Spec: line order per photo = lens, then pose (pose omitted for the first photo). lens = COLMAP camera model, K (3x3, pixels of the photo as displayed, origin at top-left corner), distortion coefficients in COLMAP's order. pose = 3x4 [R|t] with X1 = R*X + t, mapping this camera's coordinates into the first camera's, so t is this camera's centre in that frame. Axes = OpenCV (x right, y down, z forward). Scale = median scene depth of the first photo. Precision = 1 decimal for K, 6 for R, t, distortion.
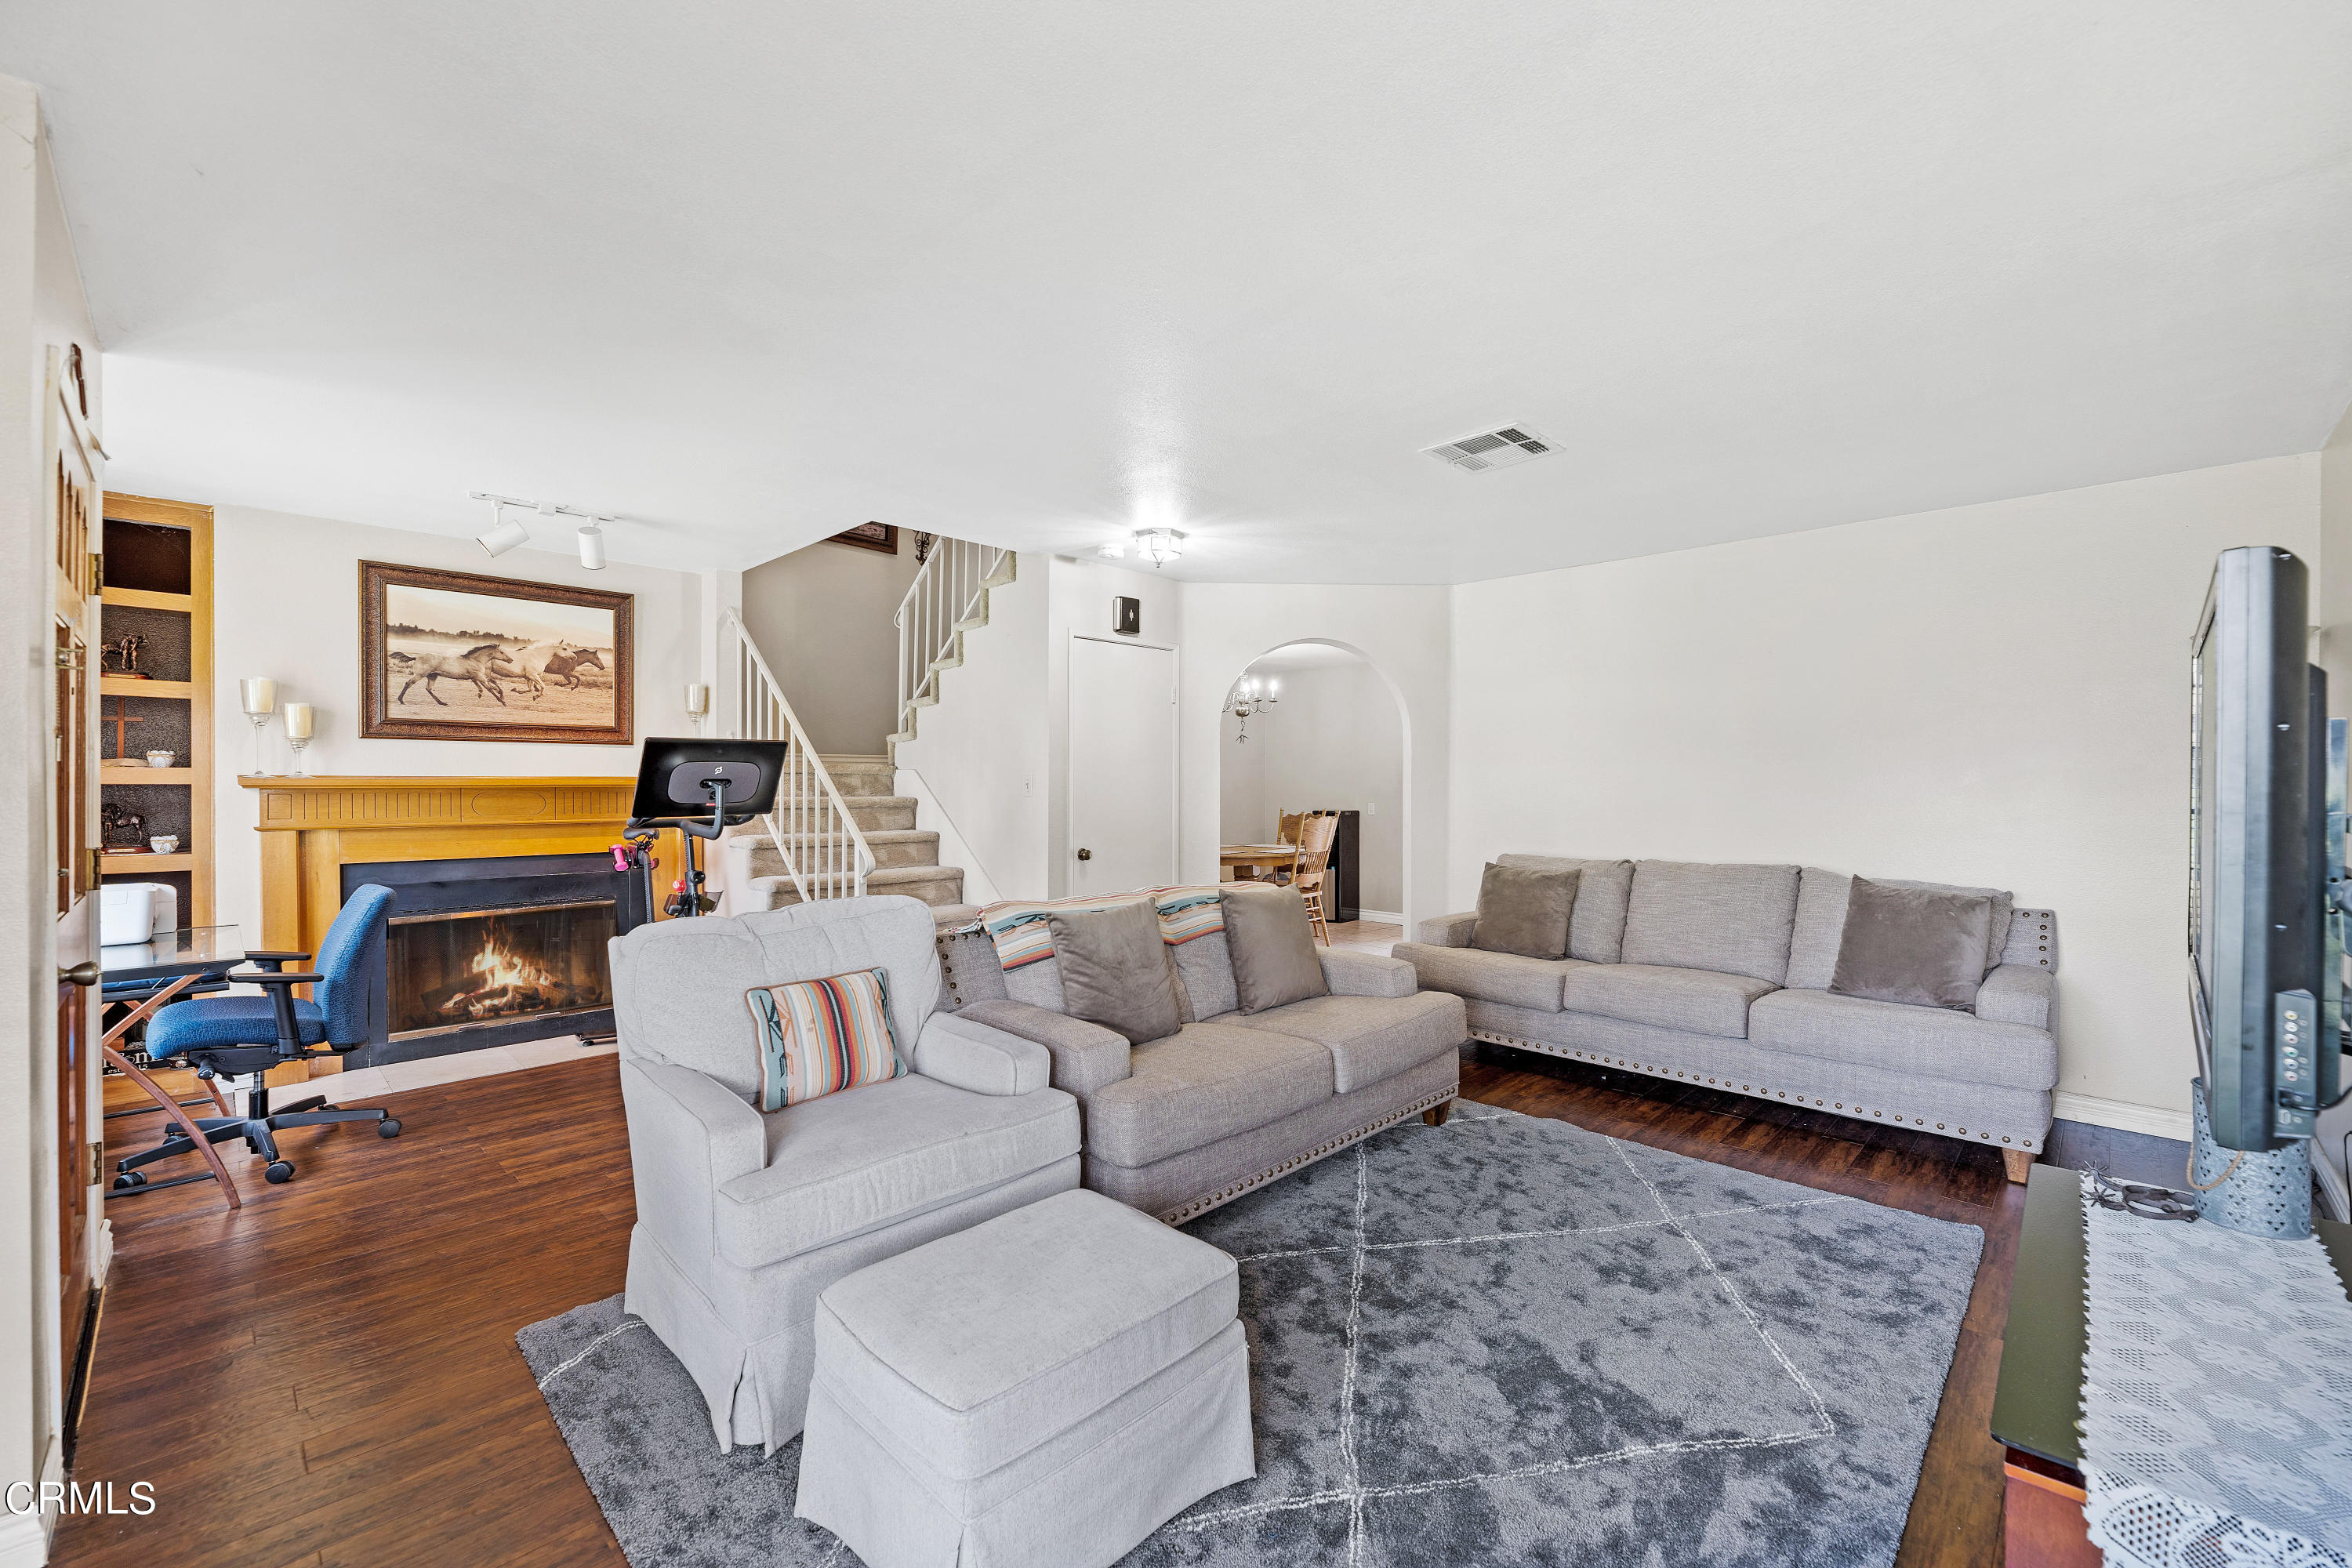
lens RADIAL K [[965.8, 0, 1154.3], [0, 965.8, 779.2], [0, 0, 1]] dist [-0.002376, -0.000538]
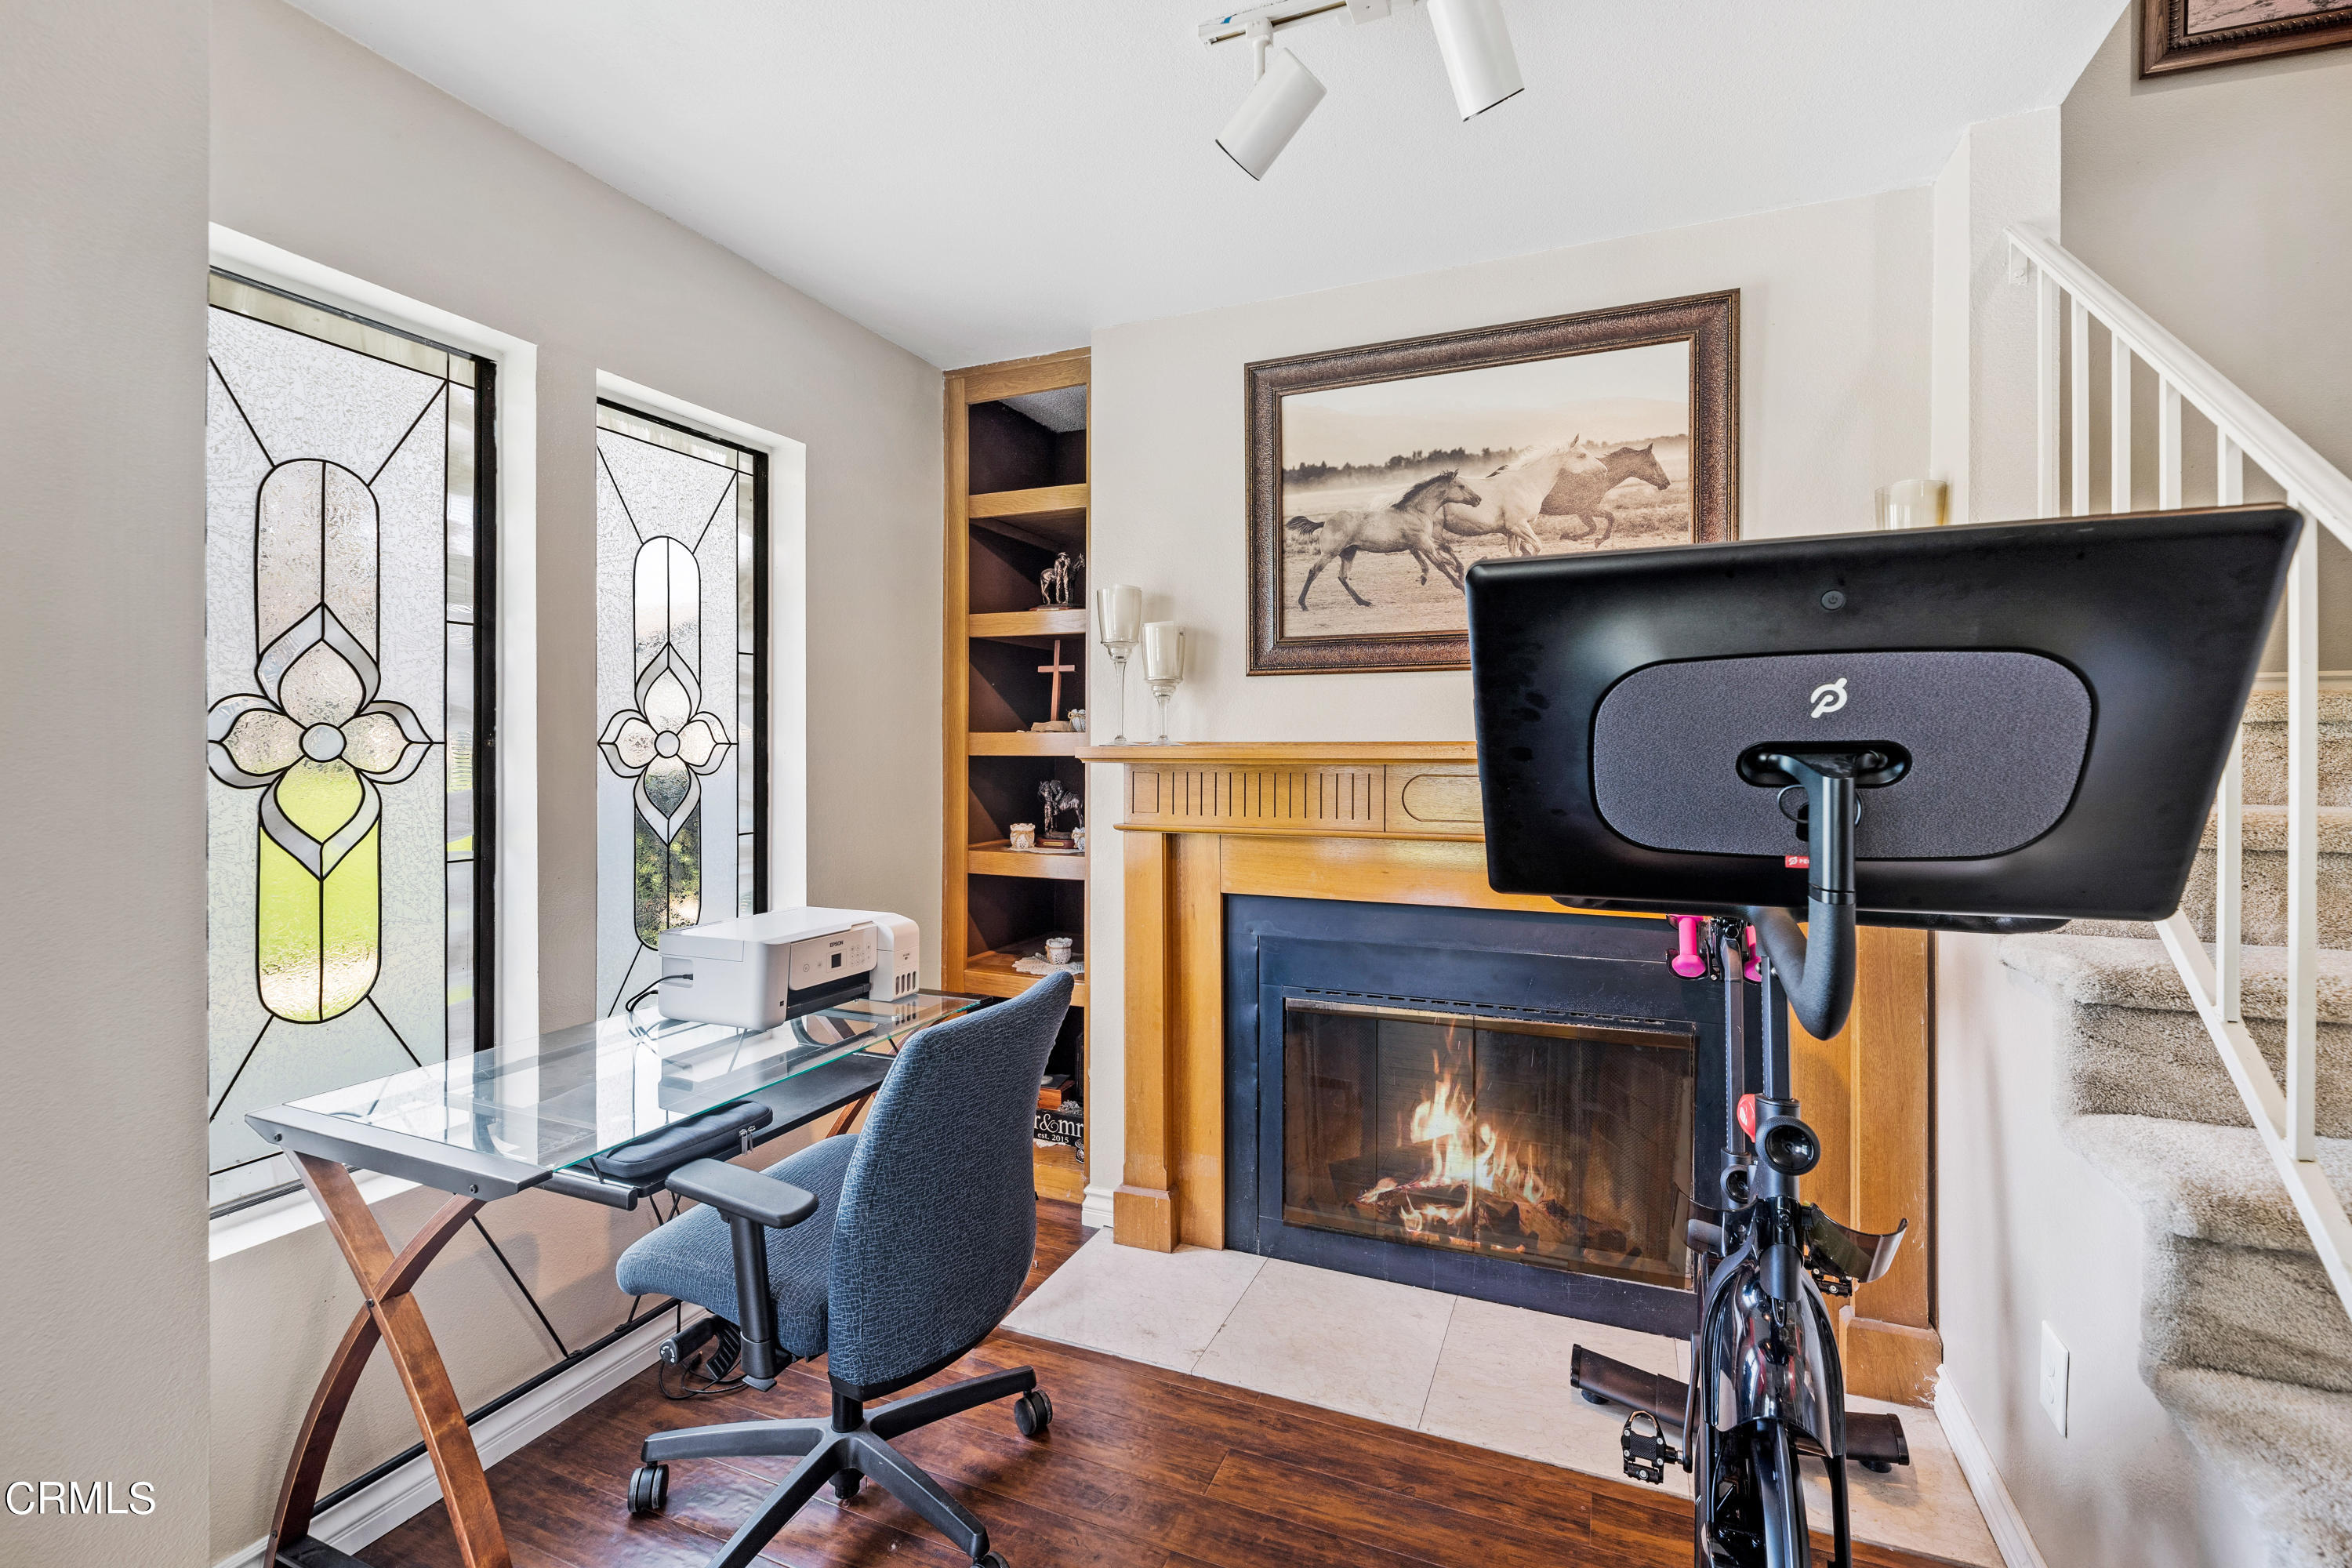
lens RADIAL K [[965.8, 0, 1262.5], [0, 965.8, 749.1], [0, 0, 1]] dist [-0.002376, -0.000538]
pose [[0.415778, -0.004334, -0.909456, -0.289851], [0.001680, 0.999991, -0.003998, 0.002143], [0.909465, 0.000134, 0.415781, 0.737162]]
